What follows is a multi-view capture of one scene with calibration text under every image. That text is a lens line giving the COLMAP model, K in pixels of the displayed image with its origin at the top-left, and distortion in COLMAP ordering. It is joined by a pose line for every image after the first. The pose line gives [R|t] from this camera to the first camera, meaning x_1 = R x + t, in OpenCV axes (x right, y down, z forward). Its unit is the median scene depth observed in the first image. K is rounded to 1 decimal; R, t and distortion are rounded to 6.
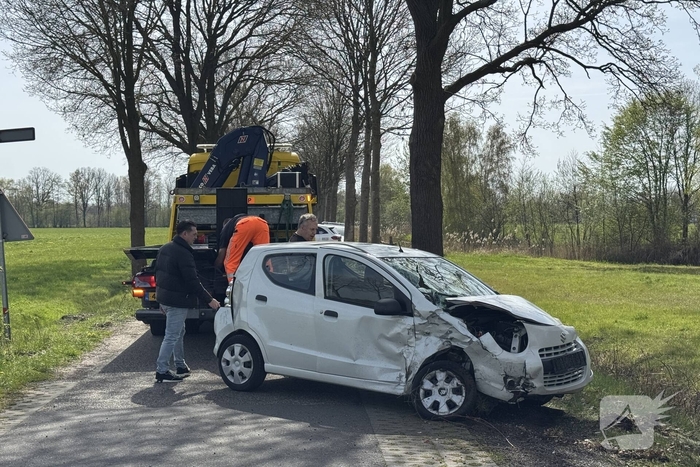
lens RADIAL K [[1095.1, 0, 350.0], [0, 1095.1, 233.5], [0, 0, 1]] dist [0.221476, 0.014292]
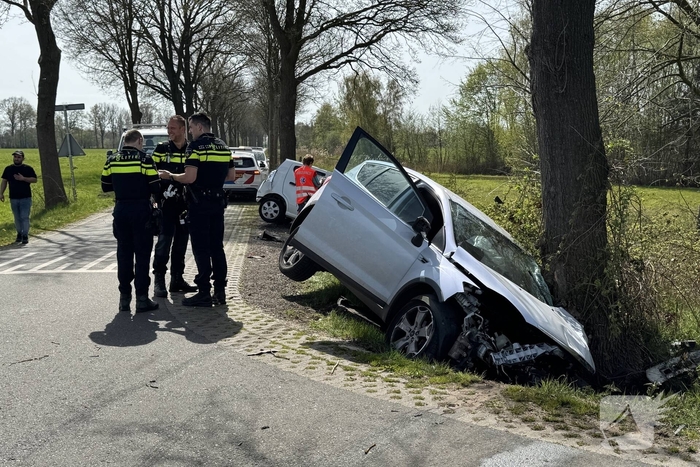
lens RADIAL K [[848.3, 0, 350.0], [0, 848.3, 233.5], [0, 0, 1]] dist [0.224055, -0.006617]
pose [[0.999085, -0.001534, 0.042739, 0.034596], [-0.002390, 0.995792, 0.091609, 0.000347], [-0.042700, -0.091627, 0.994877, -0.156349]]
